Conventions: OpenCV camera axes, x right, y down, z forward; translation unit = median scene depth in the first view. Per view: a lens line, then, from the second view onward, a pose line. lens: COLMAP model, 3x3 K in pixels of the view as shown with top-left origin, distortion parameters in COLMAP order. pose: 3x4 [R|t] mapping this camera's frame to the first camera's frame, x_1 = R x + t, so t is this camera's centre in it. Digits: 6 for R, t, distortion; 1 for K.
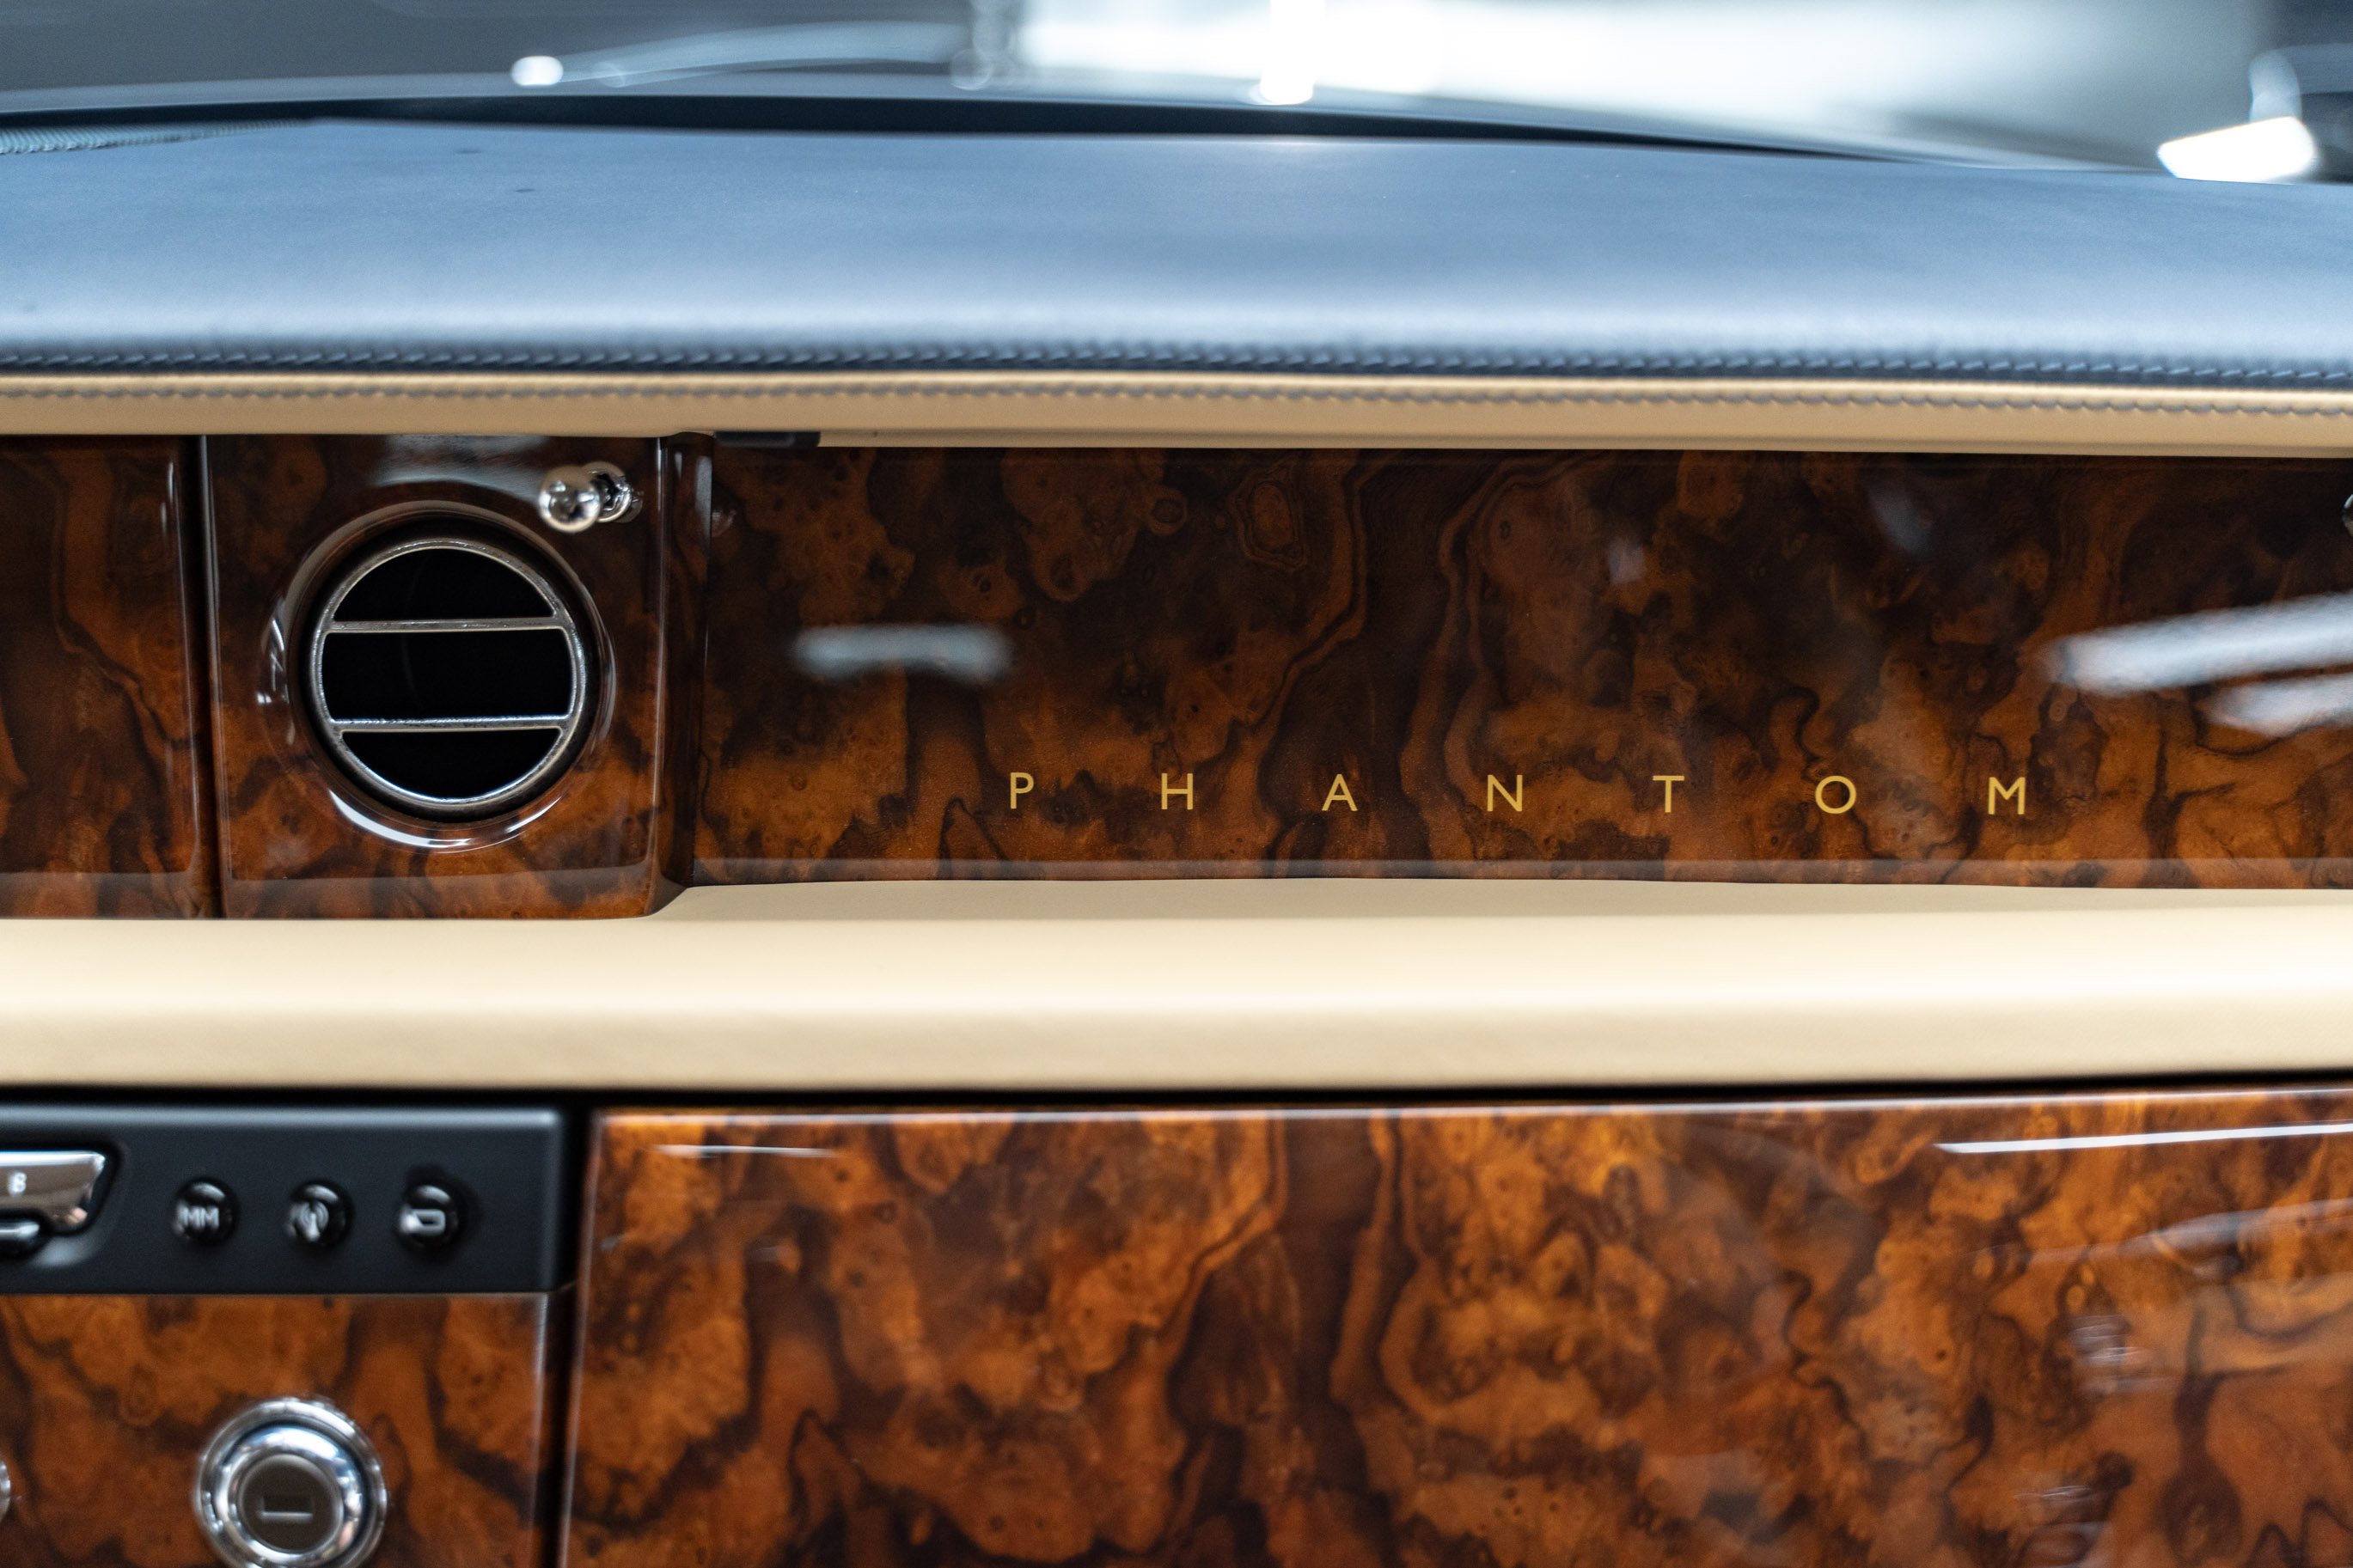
lens RADIAL K [[2445.9, 0, 1168.8], [0, 2445.9, 785.2], [0, 0, 1]] dist [0.000139, -0.000880]
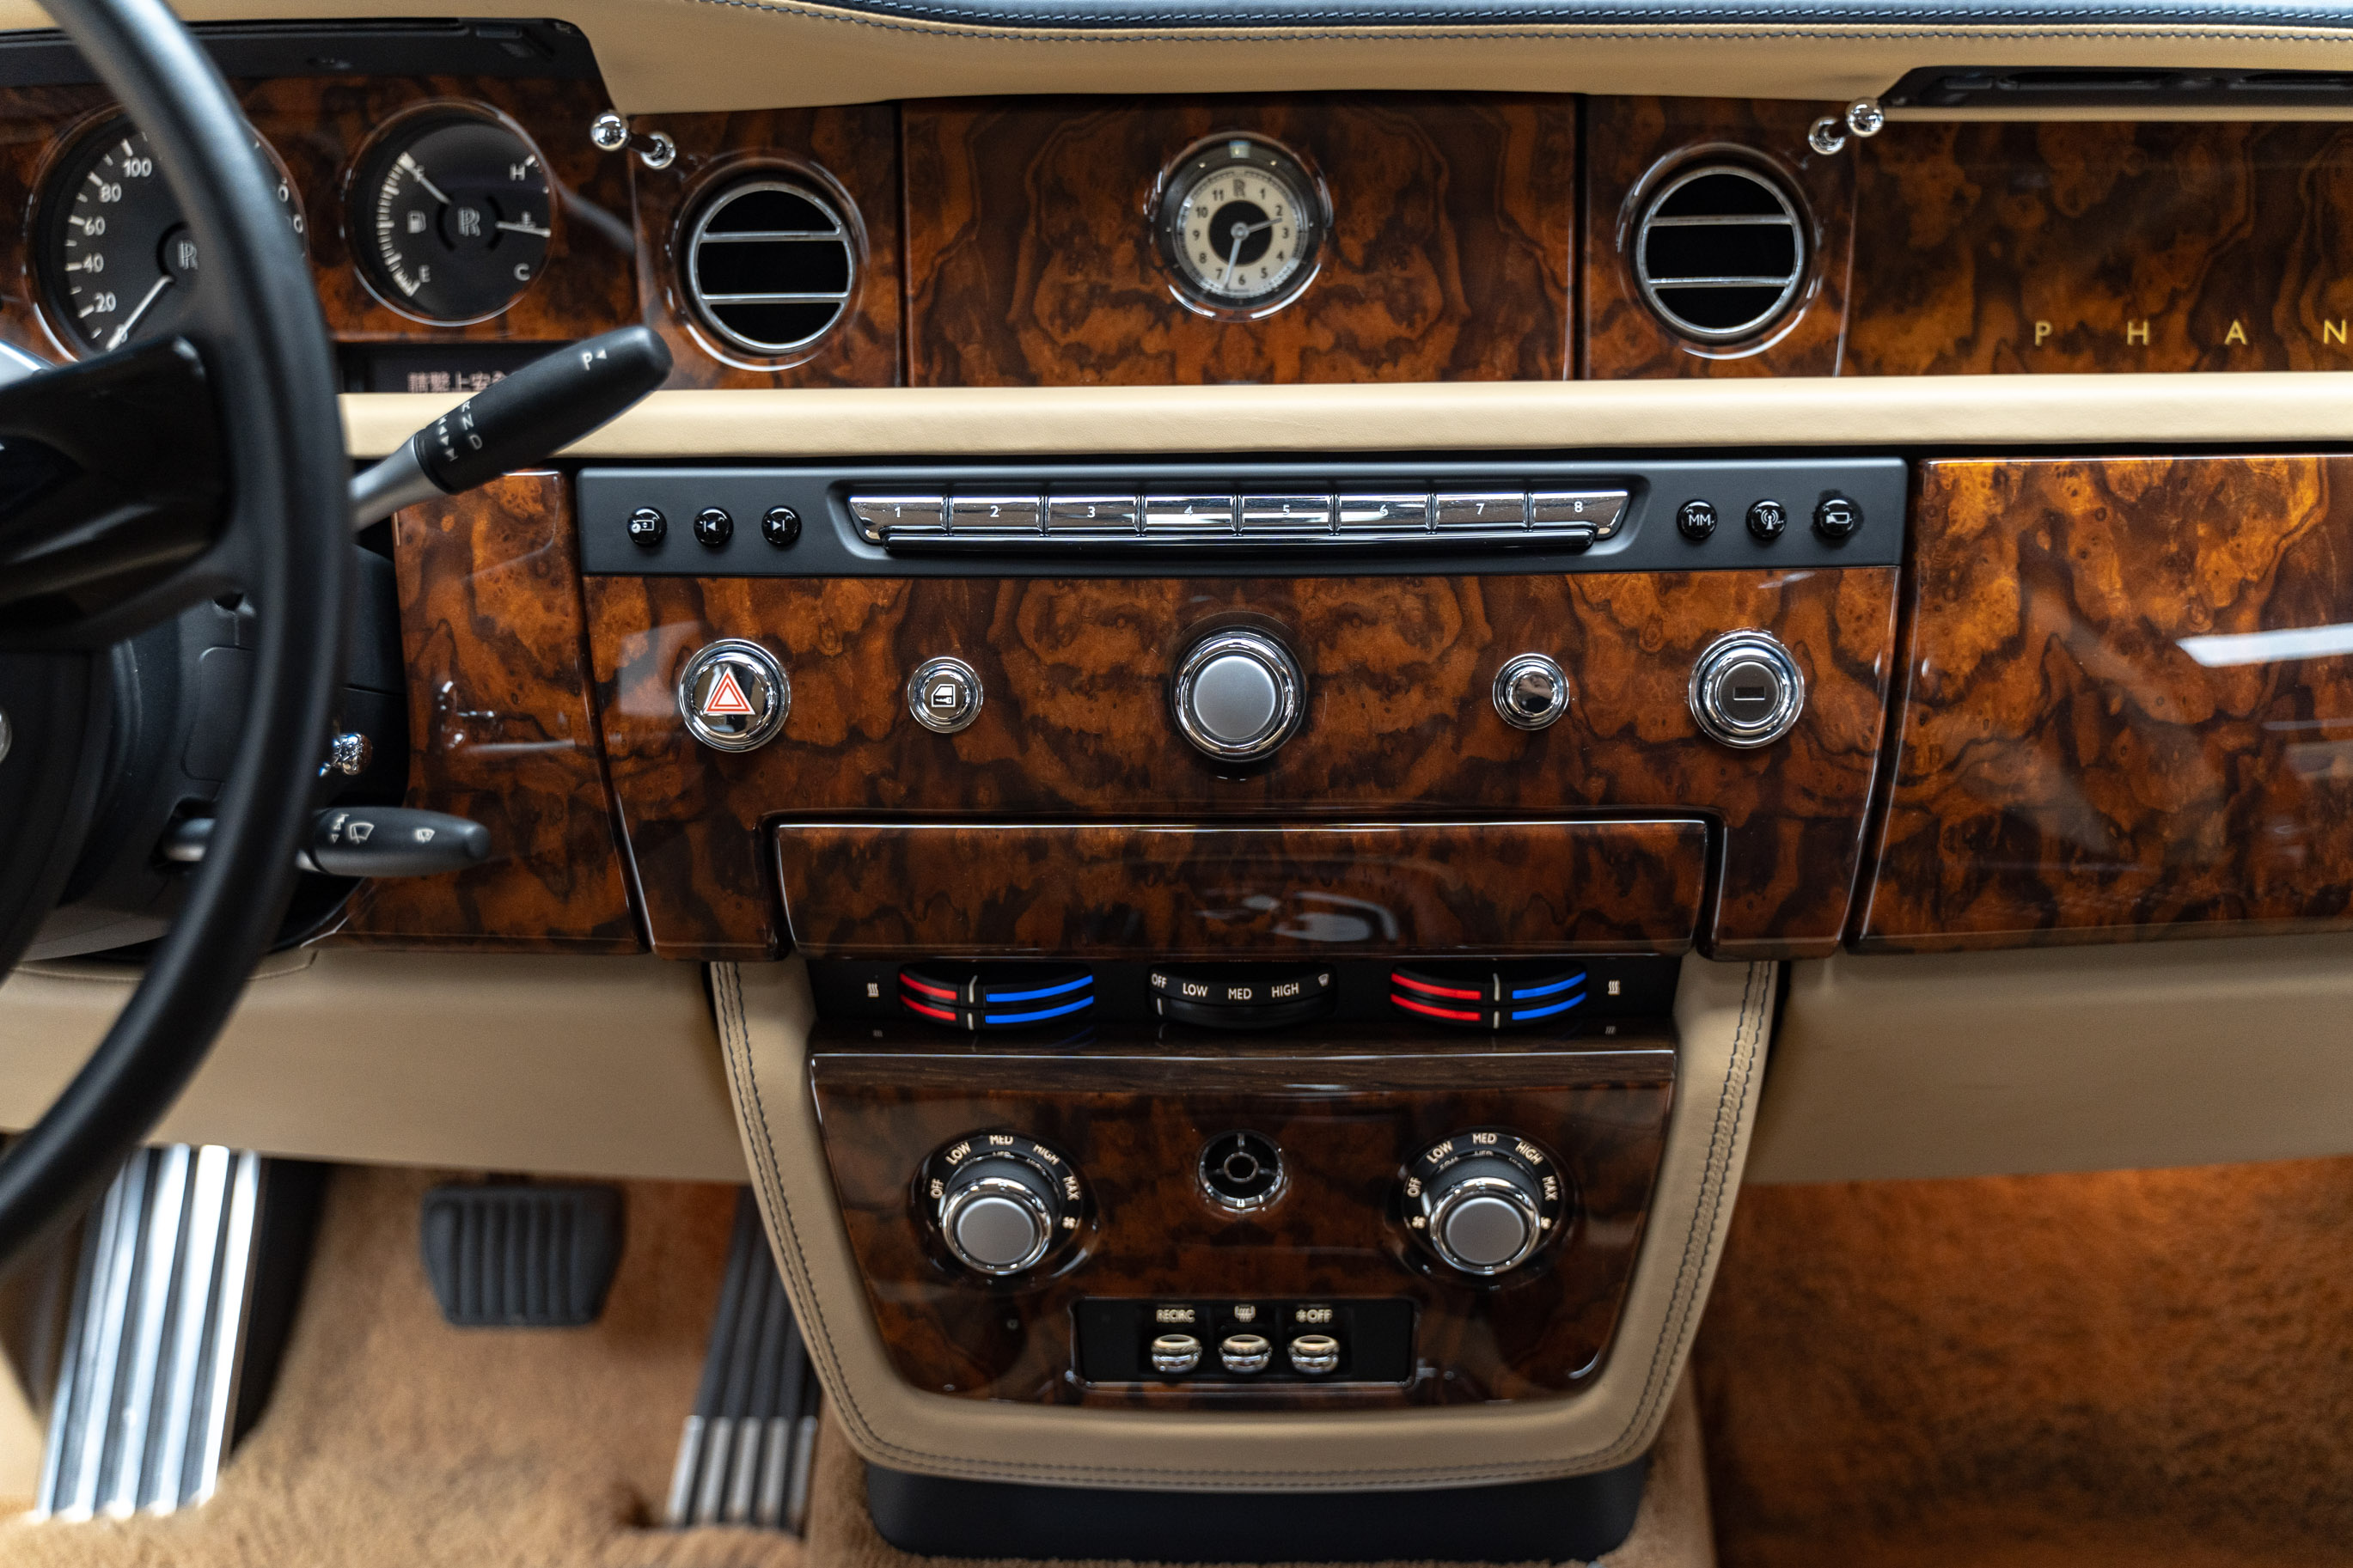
lens RADIAL K [[1951.2, 0, 1249.1], [0, 1951.2, 778.4], [0, 0, 1]] dist [-0.003511, -0.000243]
pose [[0.998355, -0.009367, 0.056558, -0.774810], [0.011150, 0.999448, -0.031284, 0.388814], [-0.056234, 0.031863, 0.997909, -0.312065]]
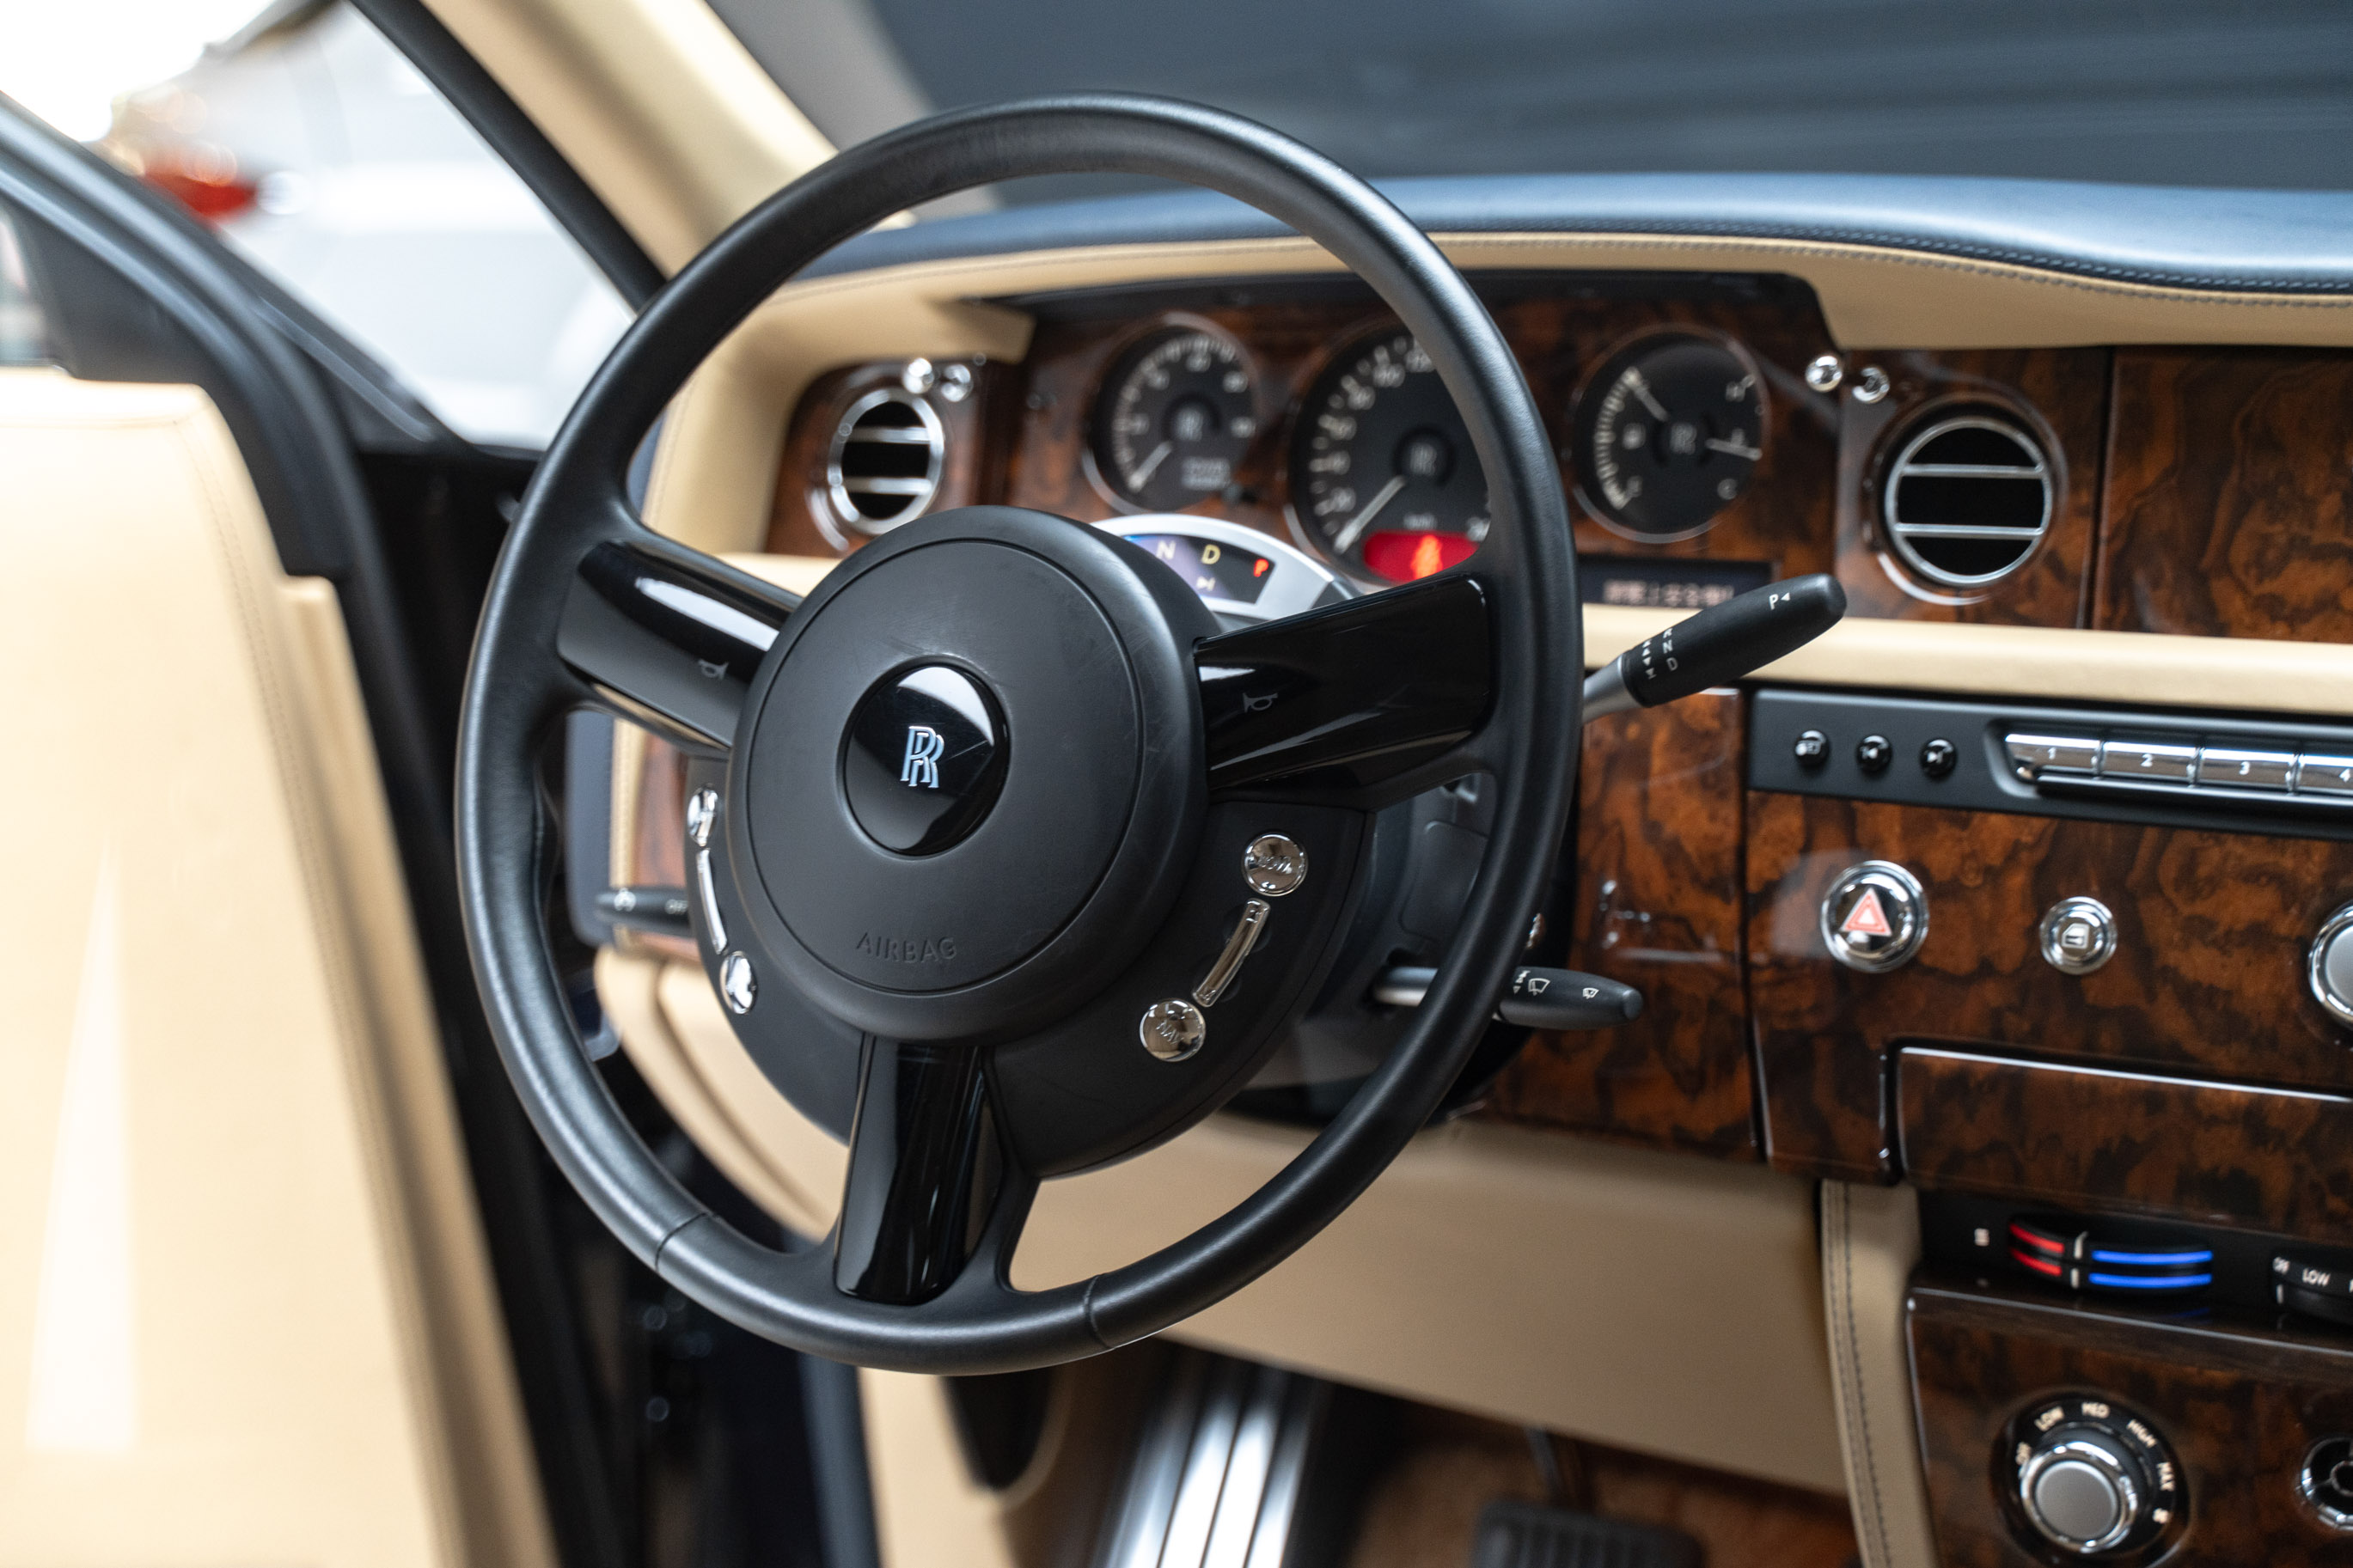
lens RADIAL K [[3668.9, 0, 1167.0], [0, 3668.9, 782.5], [0, 0, 1]] dist [0.046250, -0.155085]
pose [[0.906088, 0.077553, -0.415921, -0.422248], [-0.141943, 0.981803, -0.126155, 0.596797], [0.398569, 0.173345, 0.900608, -1.544300]]
